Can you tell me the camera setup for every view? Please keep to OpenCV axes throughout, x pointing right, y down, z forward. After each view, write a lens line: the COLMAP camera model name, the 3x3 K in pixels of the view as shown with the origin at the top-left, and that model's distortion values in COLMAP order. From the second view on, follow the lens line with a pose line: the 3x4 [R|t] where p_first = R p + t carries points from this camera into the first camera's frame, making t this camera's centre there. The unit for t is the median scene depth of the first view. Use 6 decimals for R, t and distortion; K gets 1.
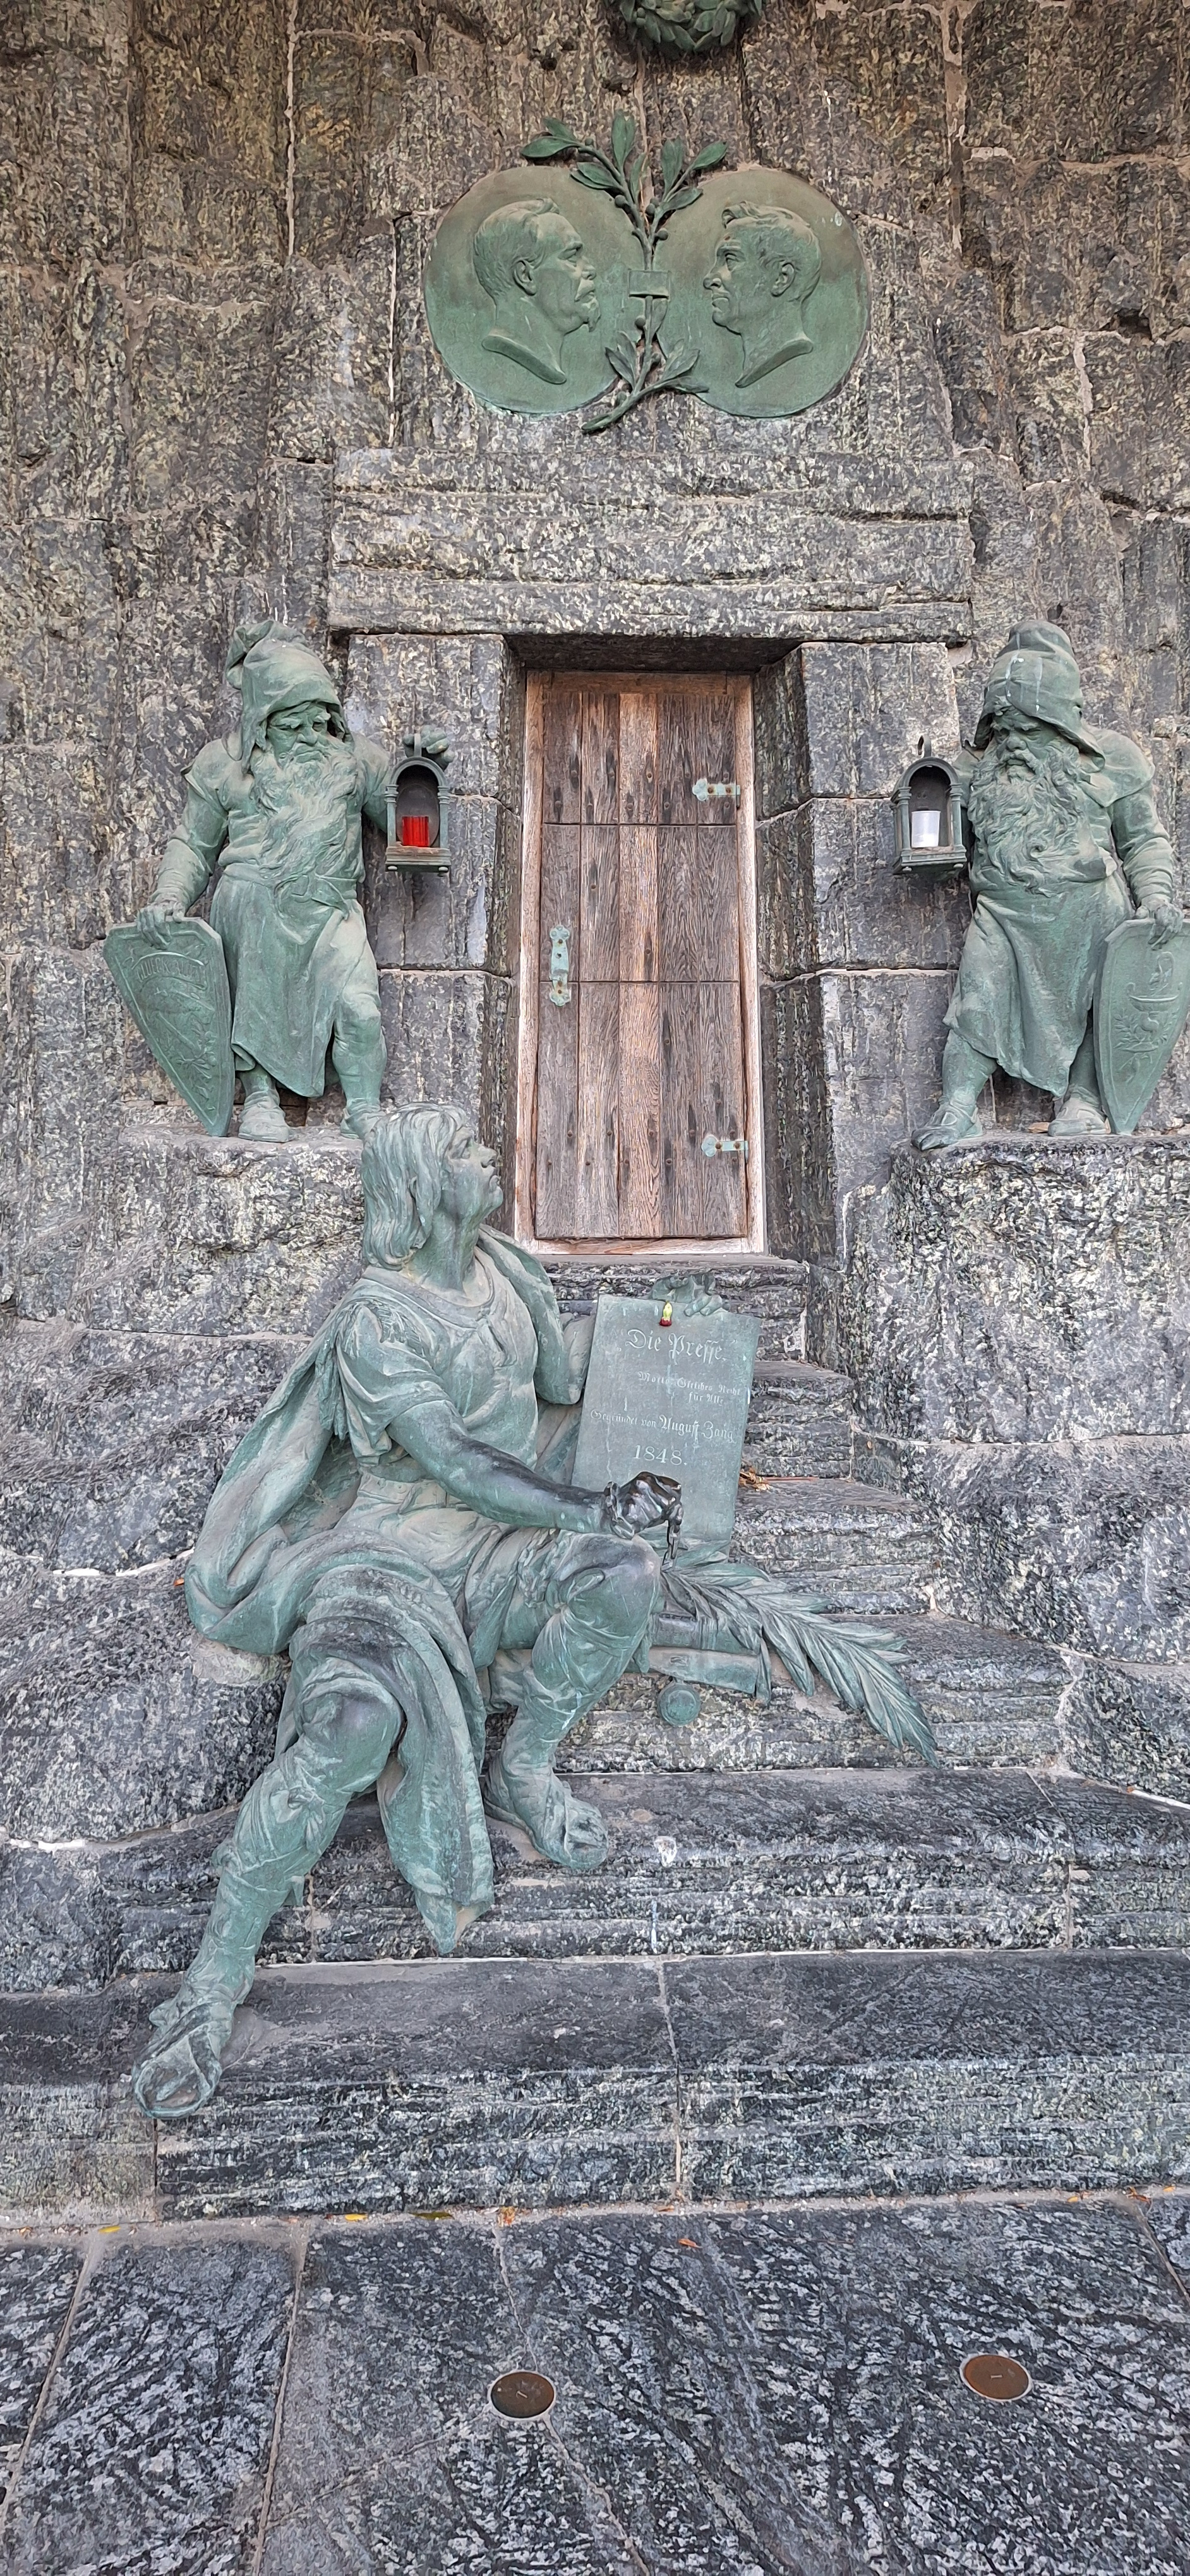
lens RADIAL K [[1776.6, 0, 597.0], [0, 1776.6, 1267.4], [0, 0, 1]] dist [0.100477, -0.116969]
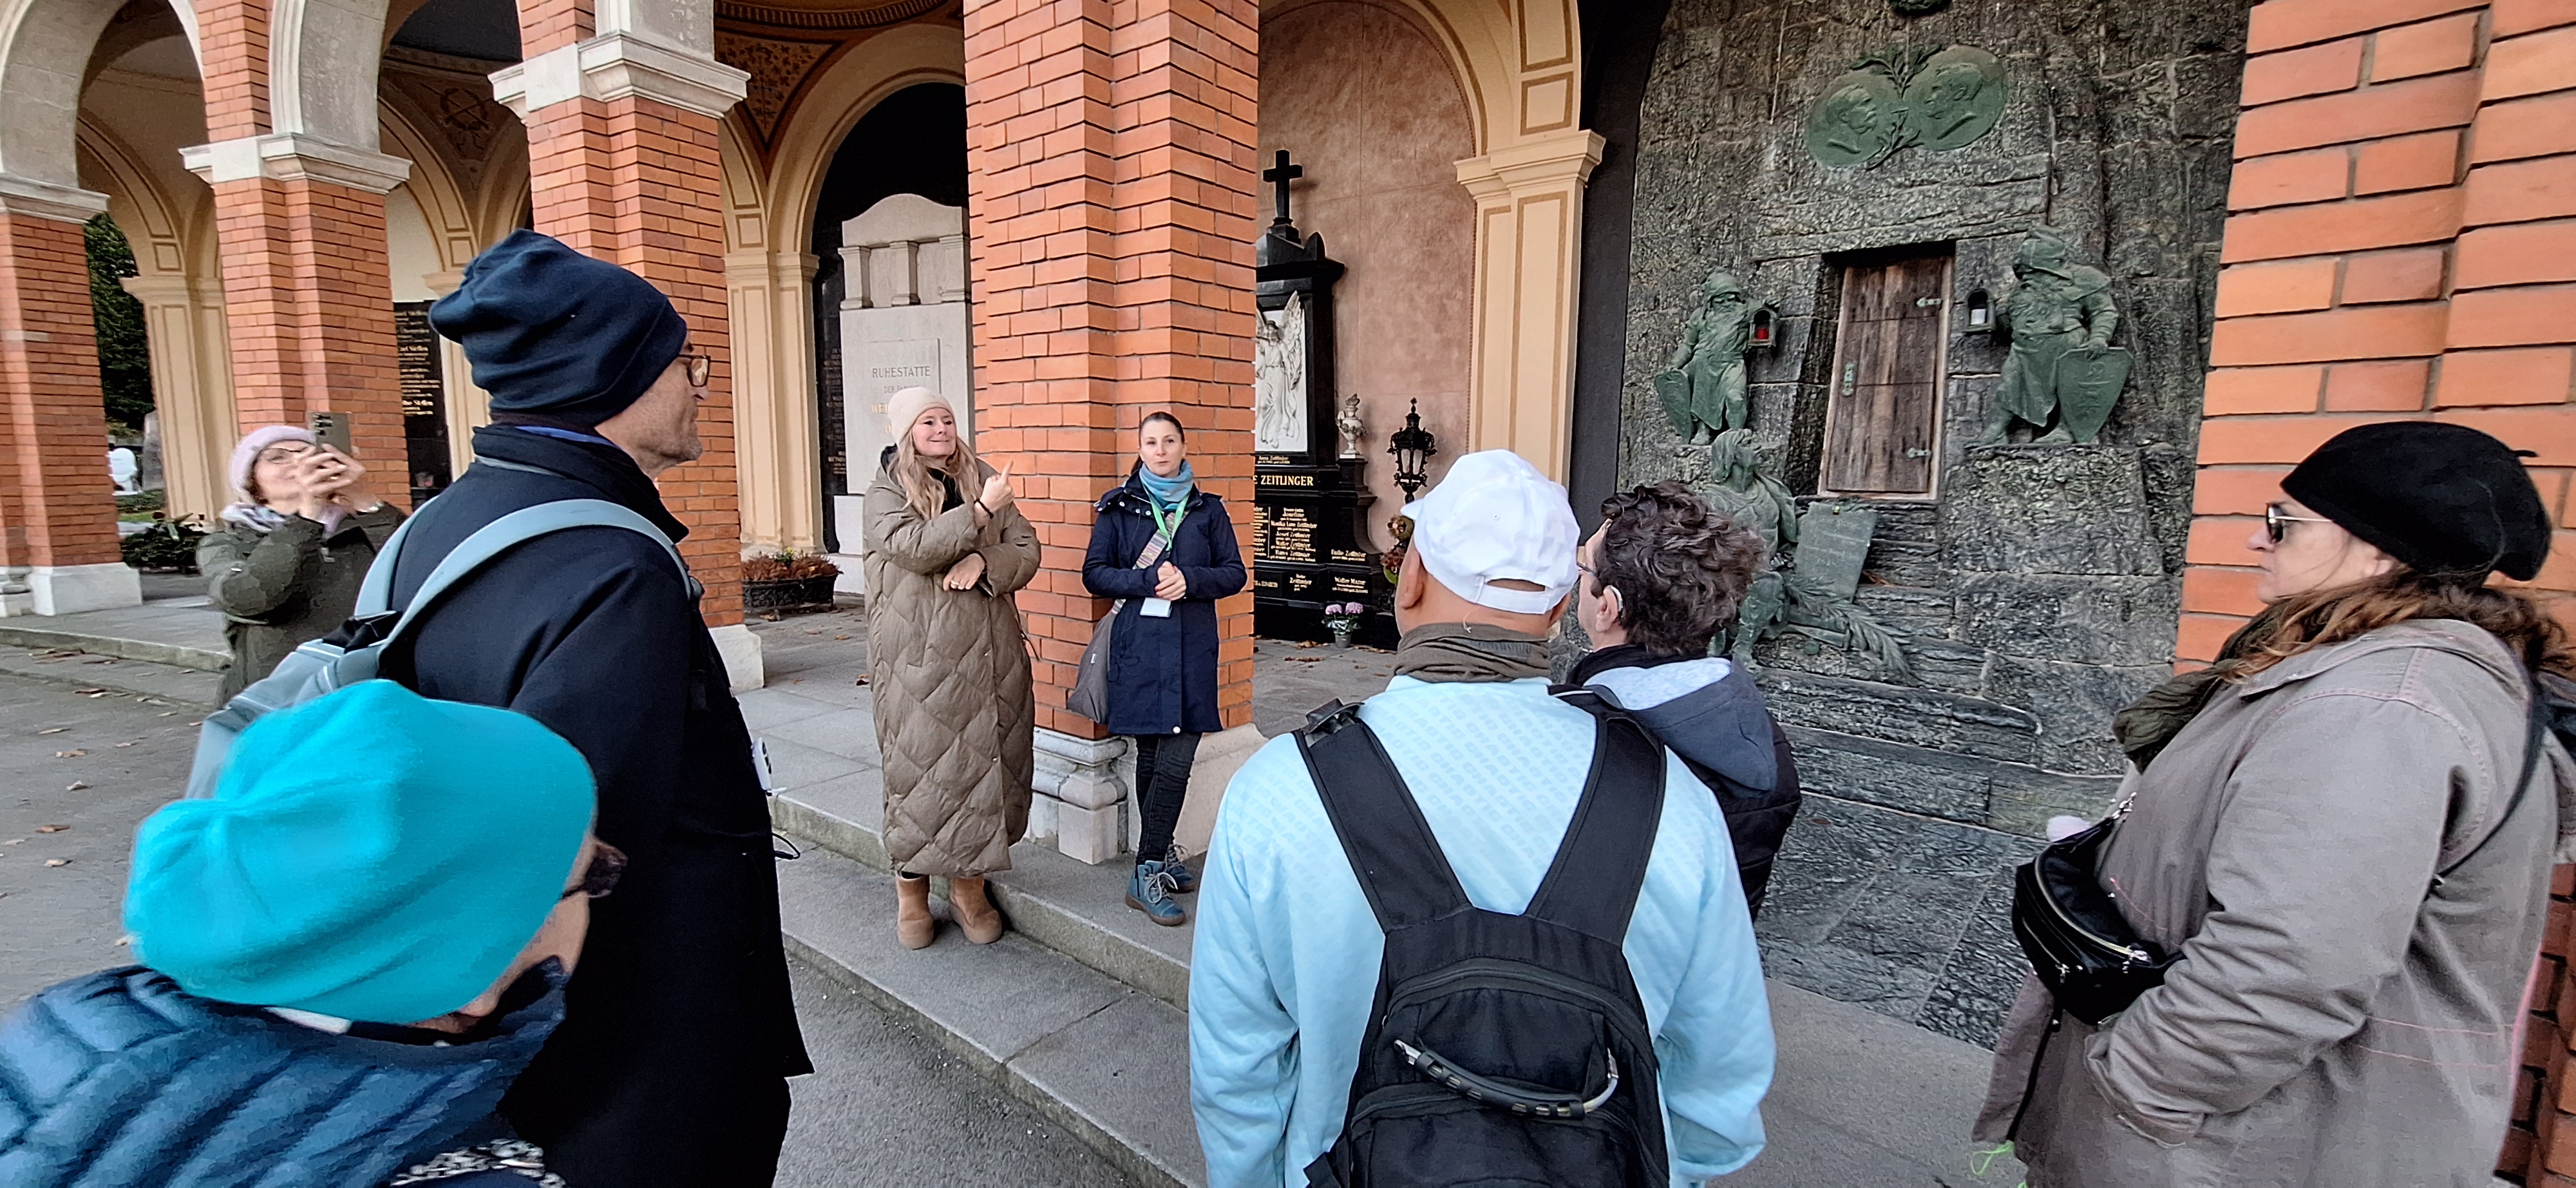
lens RADIAL K [[1018.8, 0, 1289.1], [0, 1018.8, 594.4], [0, 0, 1]] dist [-0.009630, 0.002365]
pose [[0.706647, 0.099519, -0.700532, 0.487298], [-0.083615, 0.994867, 0.056987, 0.121592], [0.702608, 0.018305, 0.711342, -0.589508]]
